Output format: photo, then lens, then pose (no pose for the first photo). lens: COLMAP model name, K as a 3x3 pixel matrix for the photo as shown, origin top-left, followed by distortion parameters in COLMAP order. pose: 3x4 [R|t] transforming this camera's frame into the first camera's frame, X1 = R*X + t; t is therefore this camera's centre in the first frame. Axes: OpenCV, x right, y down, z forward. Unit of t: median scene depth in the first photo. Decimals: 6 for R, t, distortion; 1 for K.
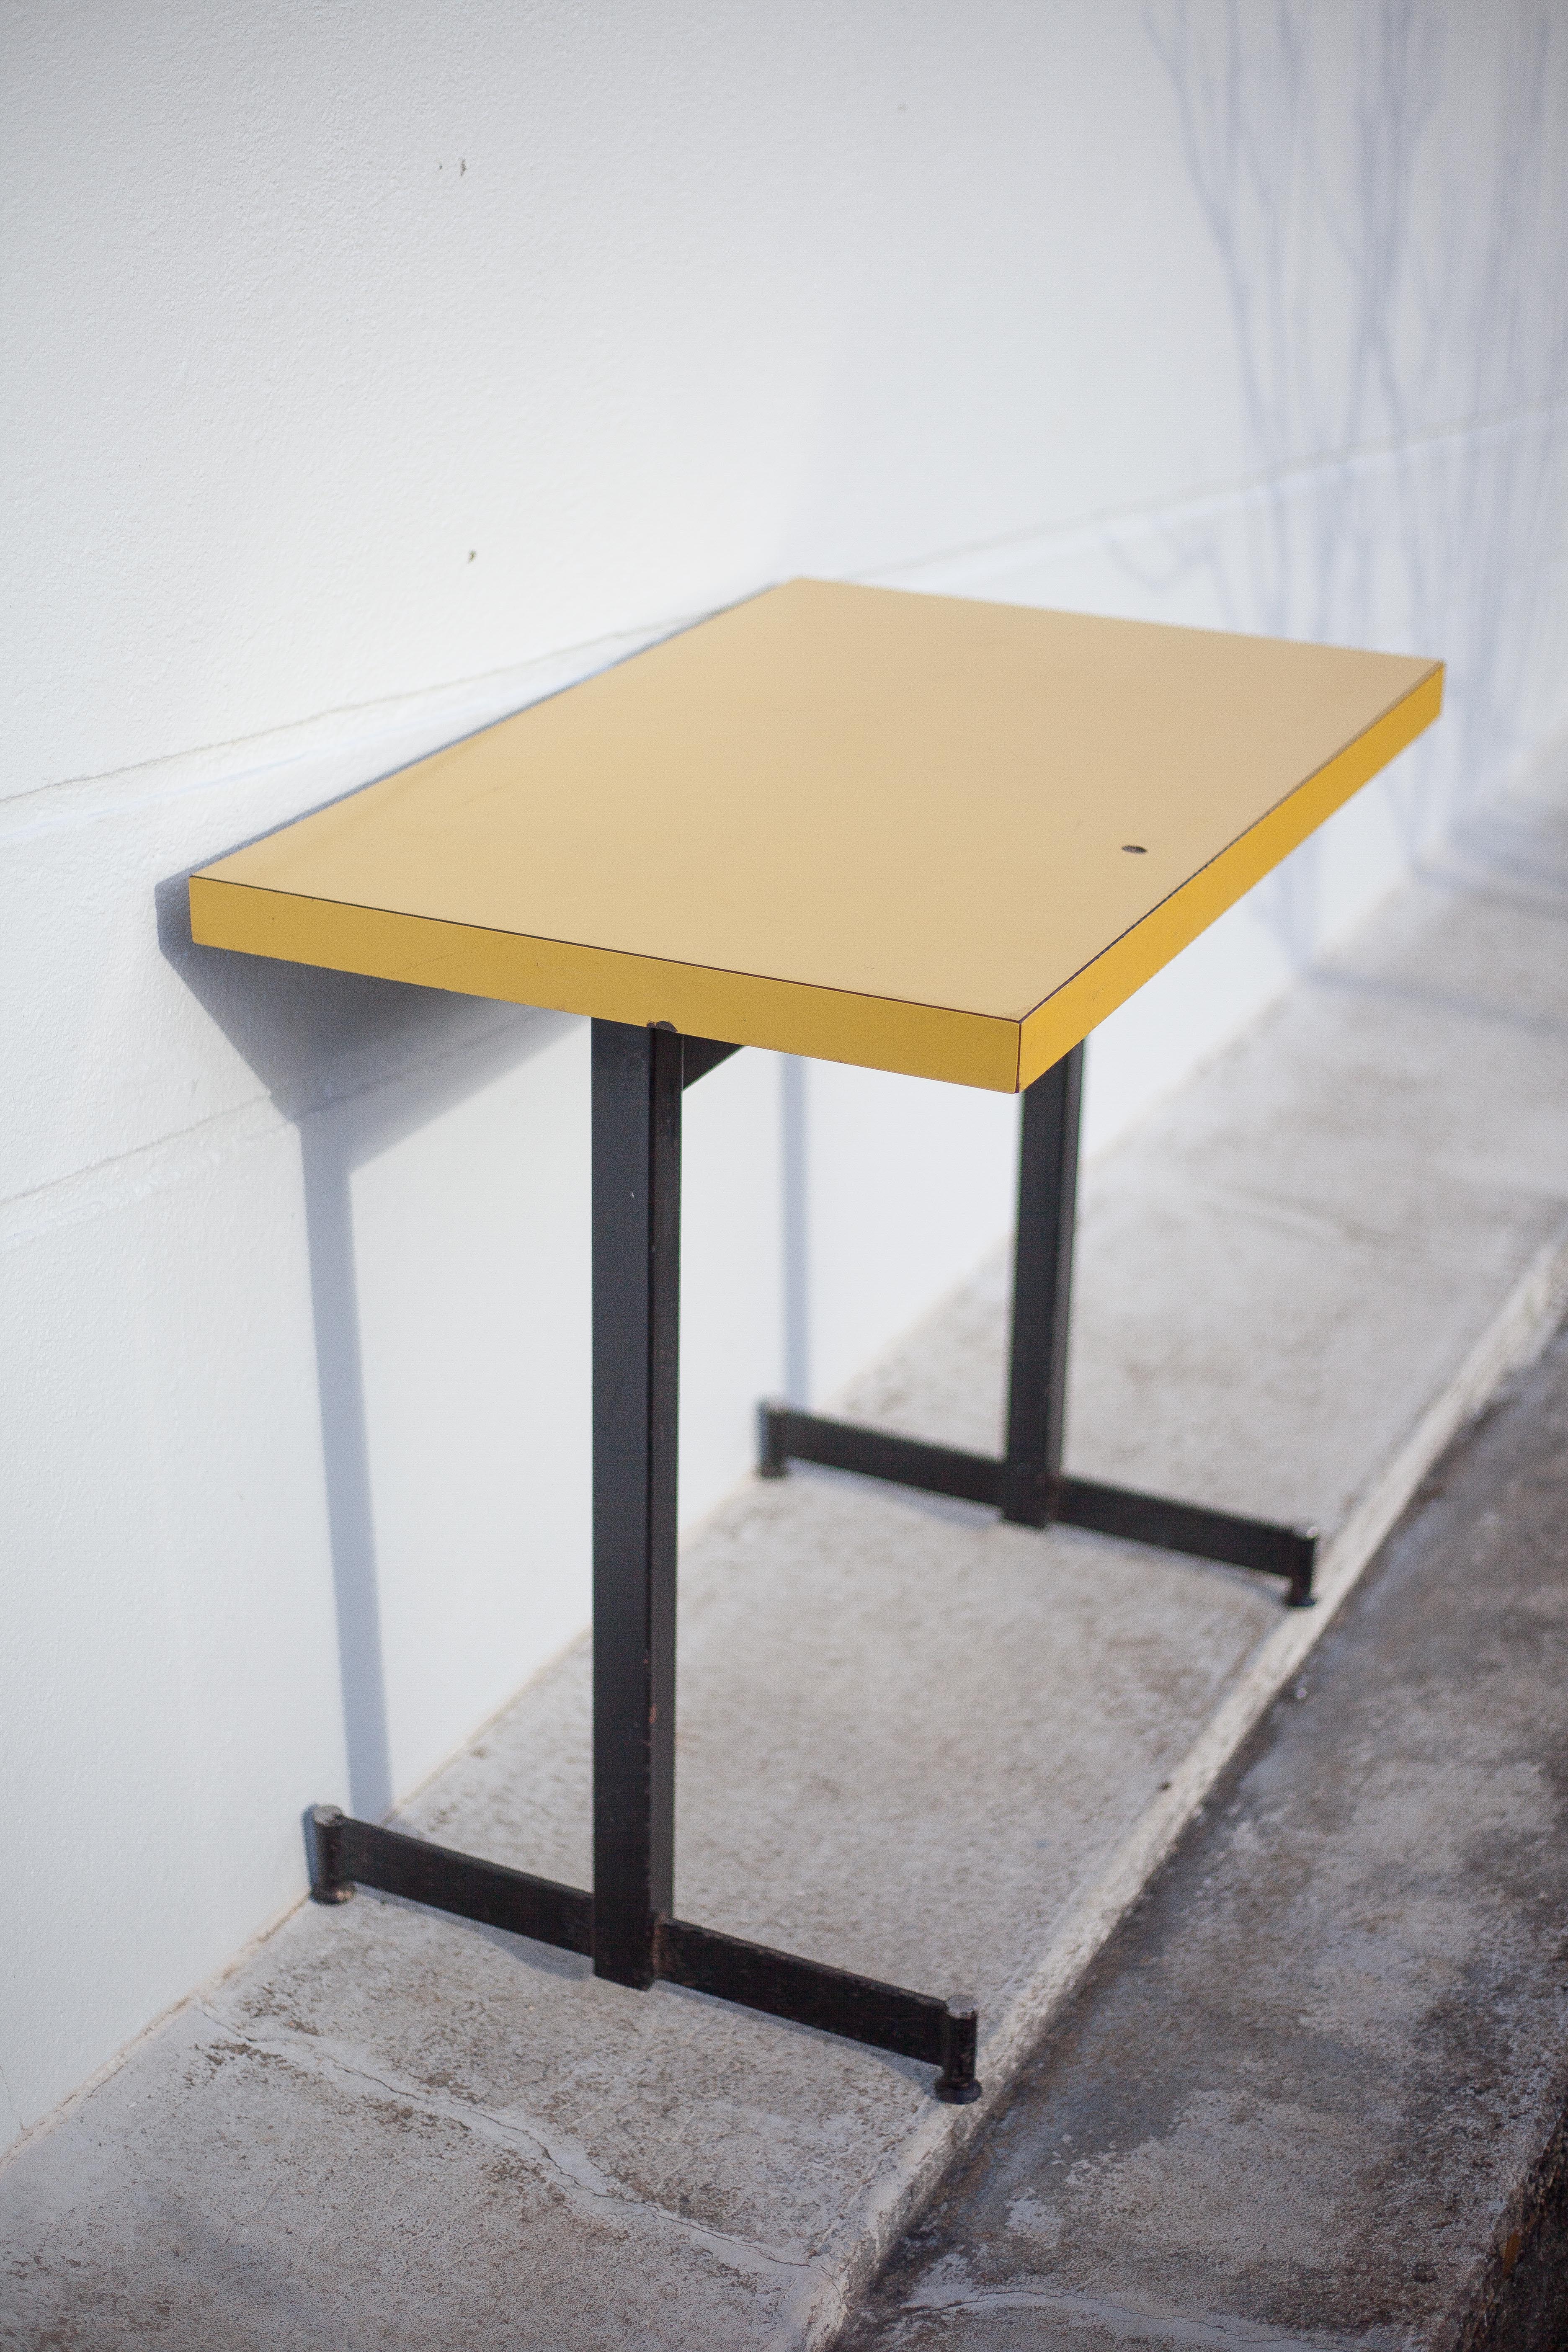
lens RADIAL K [[3461.3, 0, 784.0], [0, 3461.3, 1176.0], [0, 0, 1]] dist [-0.126587, -0.051532]
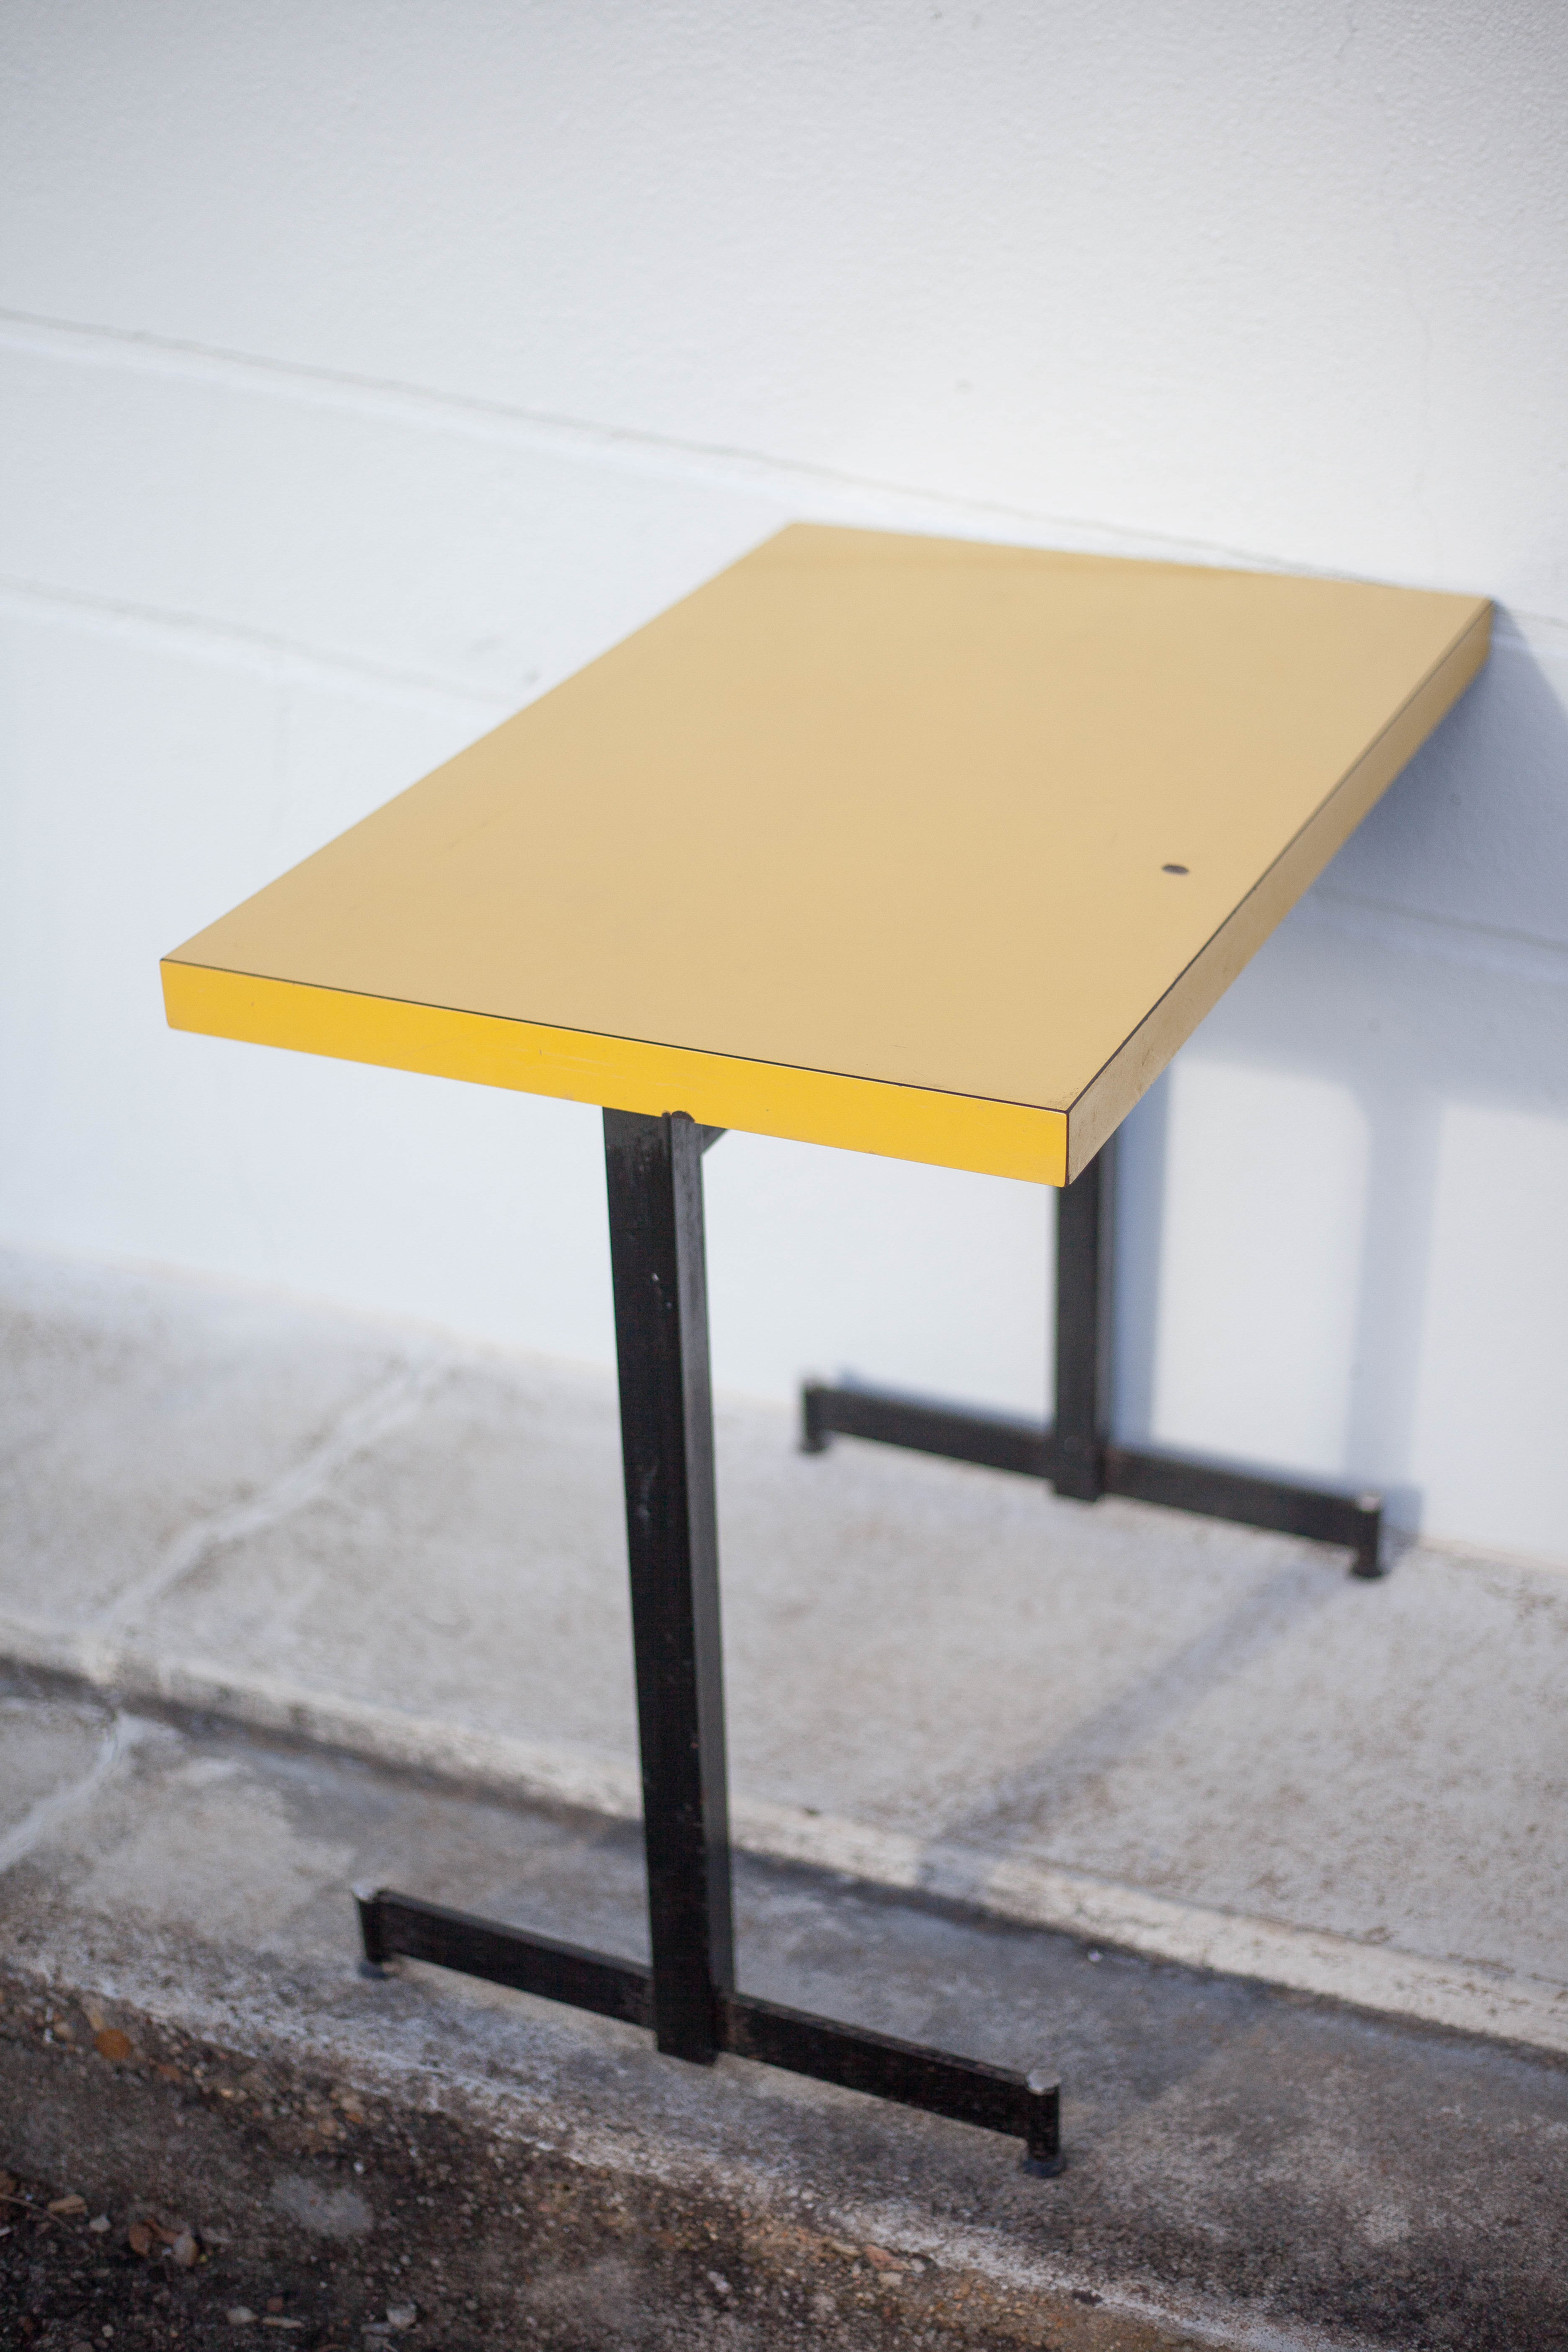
lens RADIAL K [[3461.3, 0, 784.0], [0, 3461.3, 1176.0], [0, 0, 1]] dist [-0.126587, -0.051532]
pose [[0.042903, 0.450423, -0.891784, 0.987582], [-0.371451, 0.835811, 0.404282, -0.394641], [0.927461, 0.313909, 0.203169, 0.833664]]
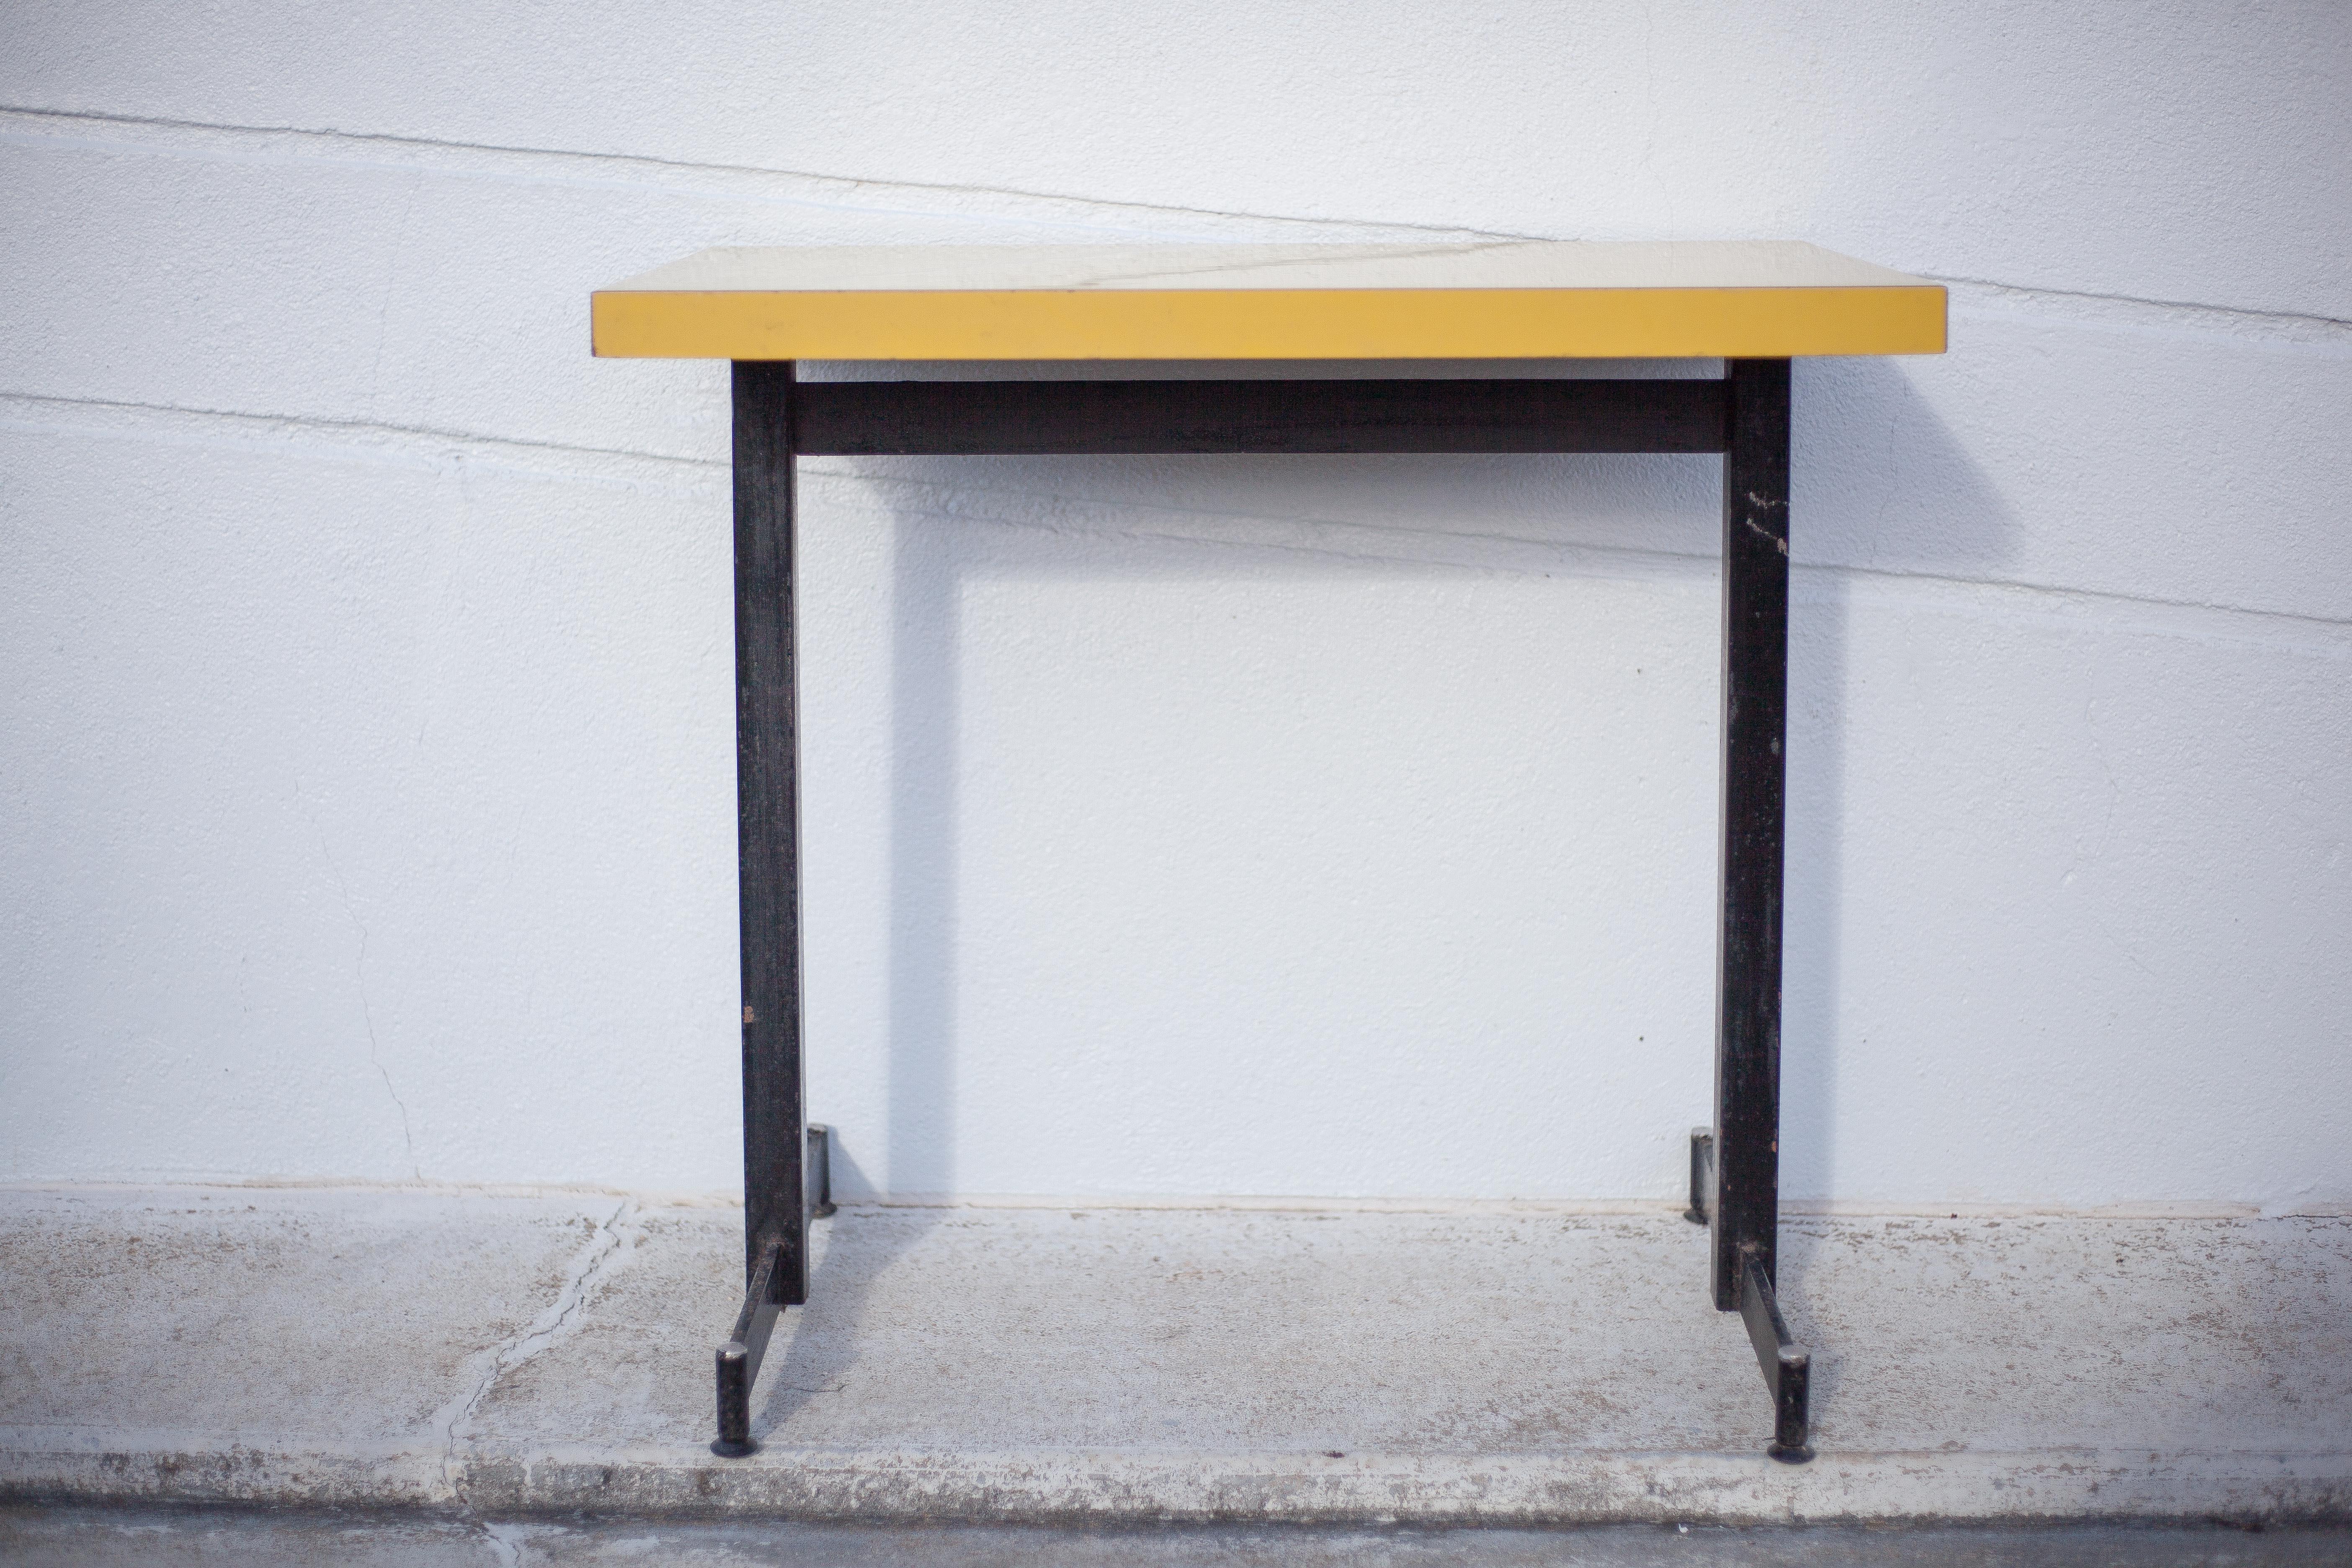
lens RADIAL K [[3513.0, 0, 1054.8], [0, 3513.0, 283.3], [0, 0, 1]] dist [-0.061866, -0.074328]
pose [[0.386476, 0.043148, -0.921290, 1.004532], [-0.352479, 0.929988, -0.104308, 0.017729], [0.852288, 0.365048, 0.374626, 0.551642]]
